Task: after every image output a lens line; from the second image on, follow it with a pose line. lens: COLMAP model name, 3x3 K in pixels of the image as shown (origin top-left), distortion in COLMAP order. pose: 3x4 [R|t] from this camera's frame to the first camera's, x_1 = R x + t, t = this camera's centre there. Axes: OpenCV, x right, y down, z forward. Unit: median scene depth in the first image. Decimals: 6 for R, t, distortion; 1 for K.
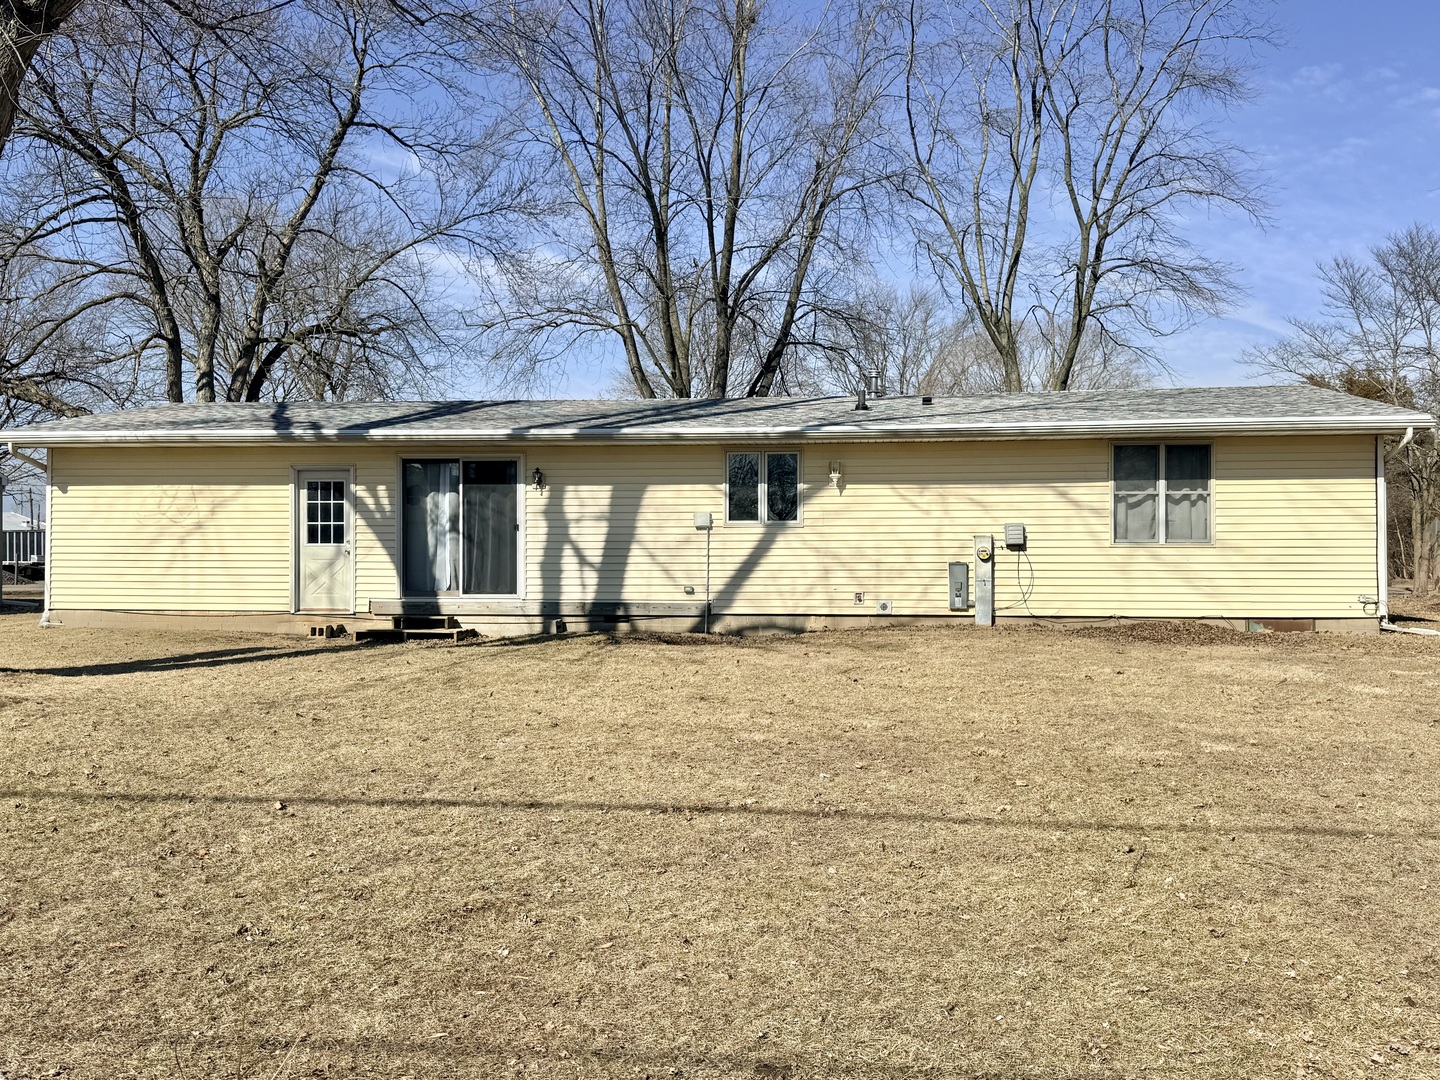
lens RADIAL K [[1261.9, 0, 720.0], [0, 1261.9, 540.0], [0, 0, 1]] dist [0.044924, -0.012225]
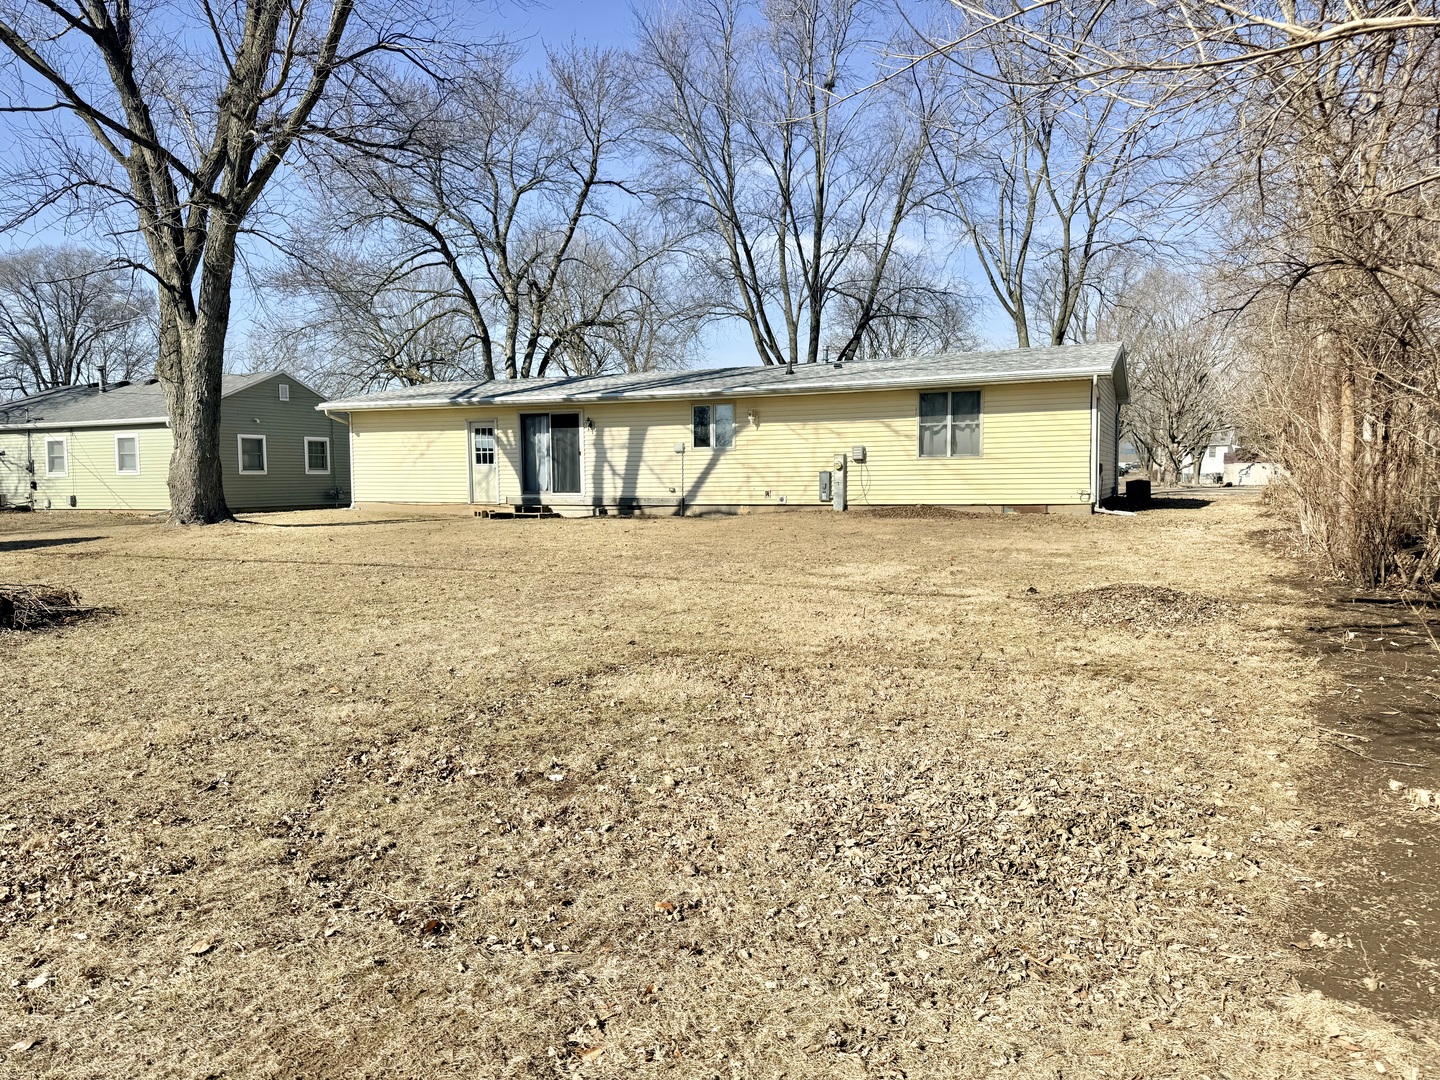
lens RADIAL K [[1018.0, 0, 741.8], [0, 1018.0, 541.7], [0, 0, 1]] dist [0.133591, -0.133946]
pose [[0.954761, 0.009973, -0.297206, 0.457774], [0.012019, 0.997327, 0.072078, 0.012114], [0.297130, -0.072390, 0.952089, -0.249358]]
